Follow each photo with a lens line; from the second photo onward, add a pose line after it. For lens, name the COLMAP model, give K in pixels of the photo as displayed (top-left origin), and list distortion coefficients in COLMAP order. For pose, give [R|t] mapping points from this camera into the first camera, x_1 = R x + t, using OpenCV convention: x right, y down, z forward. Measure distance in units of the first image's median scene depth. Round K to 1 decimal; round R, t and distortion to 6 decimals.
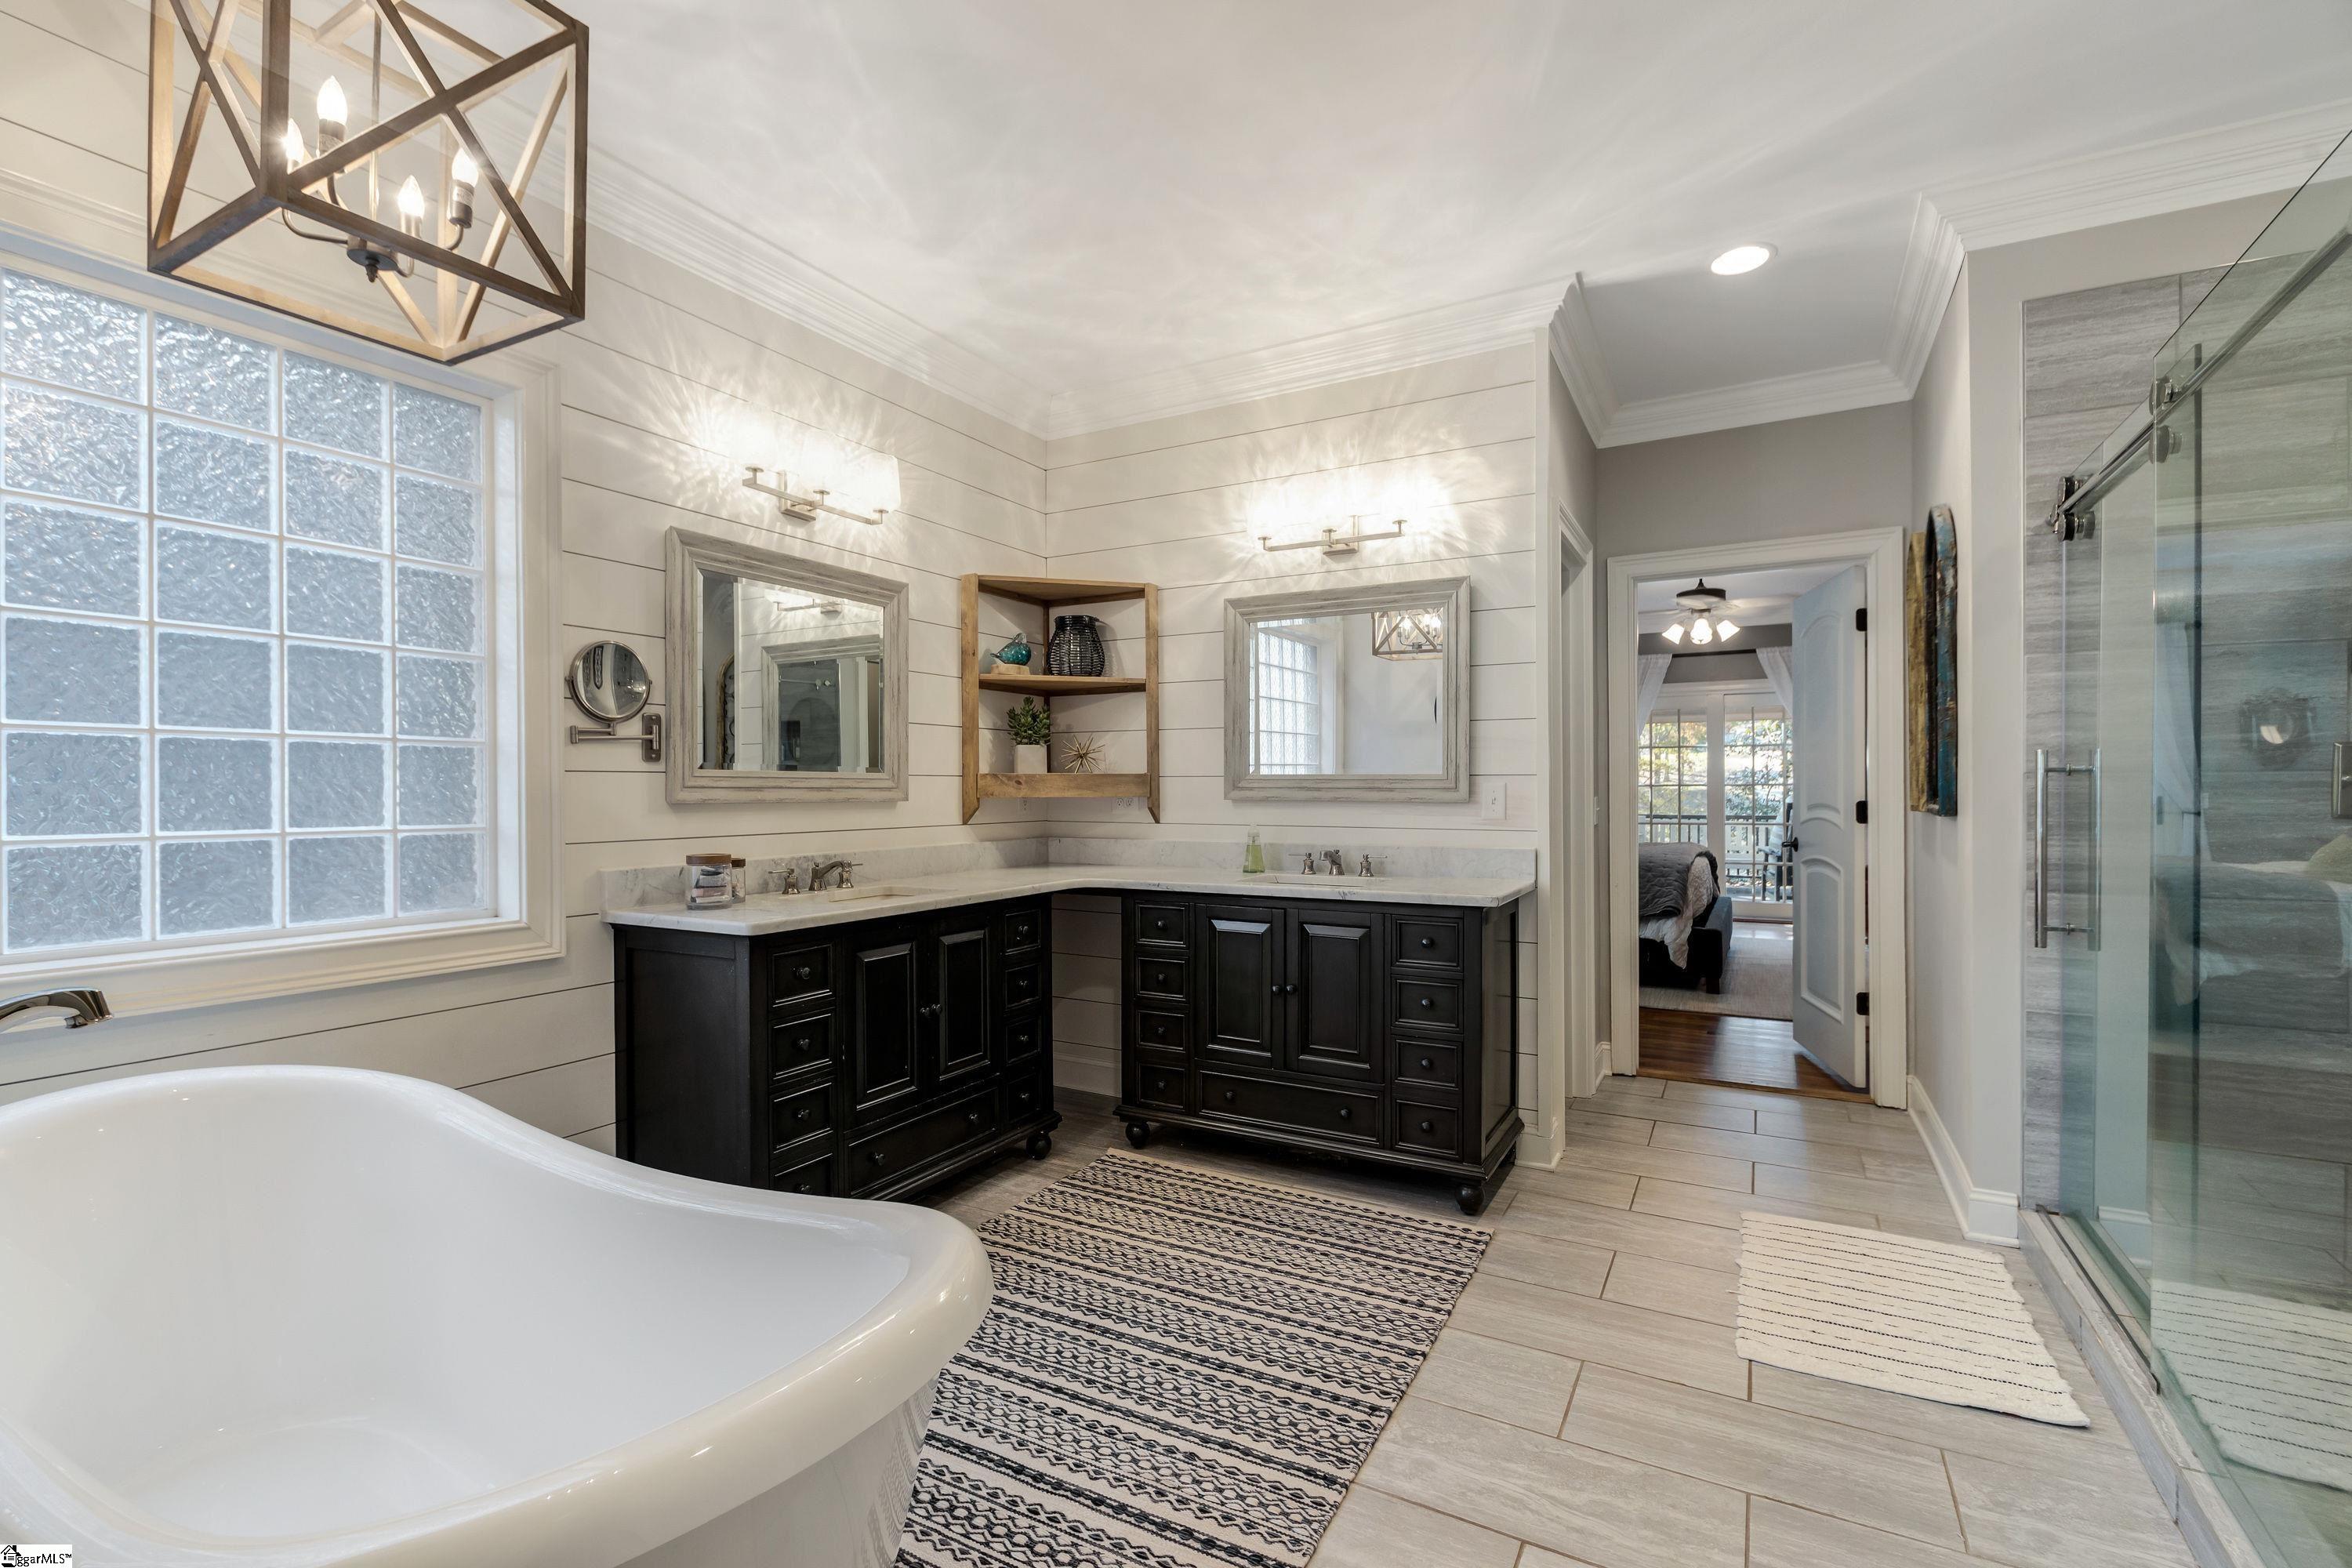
lens RADIAL K [[1045.8, 0, 1162.0], [0, 1045.8, 788.9], [0, 0, 1]] dist [-0.003332, -0.000603]
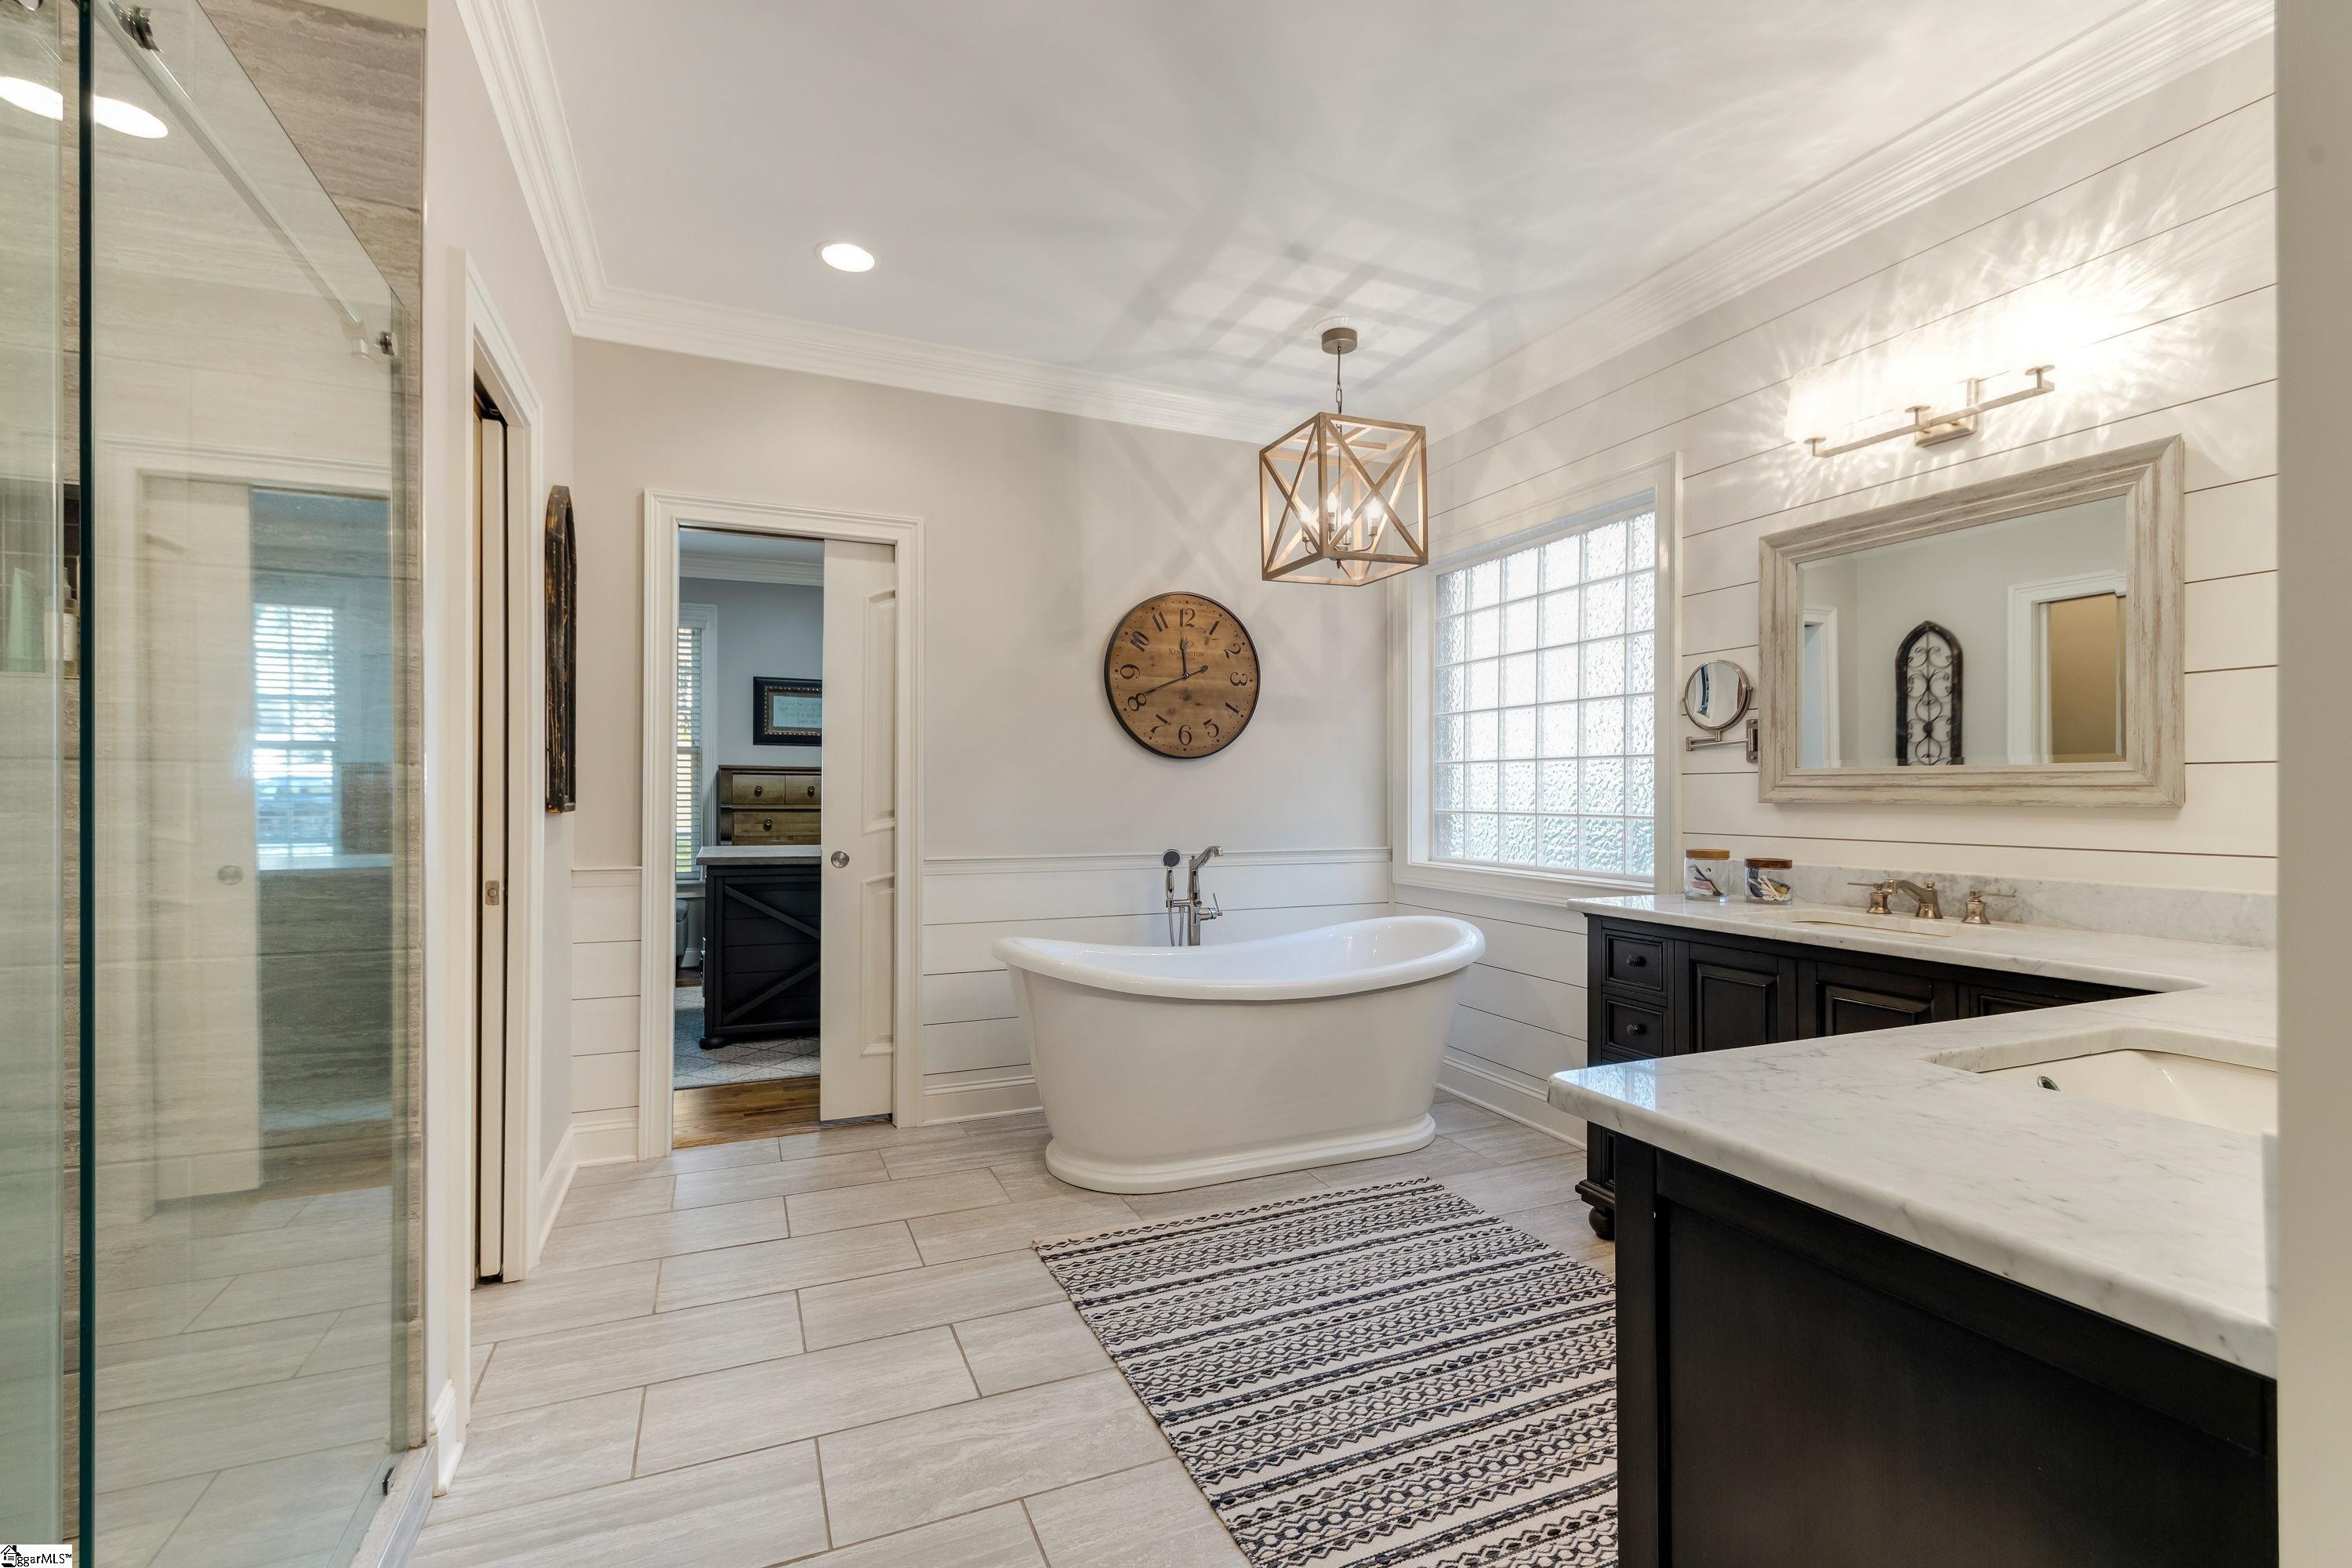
lens RADIAL K [[1045.8, 0, 1162.0], [0, 1045.8, 788.9], [0, 0, 1]] dist [-0.003332, -0.000603]
pose [[-0.612709, -0.001071, -0.790308, 0.707506], [0.000616, 0.999998, -0.001833, 0.002103], [0.790309, -0.001610, -0.612707, 1.142835]]
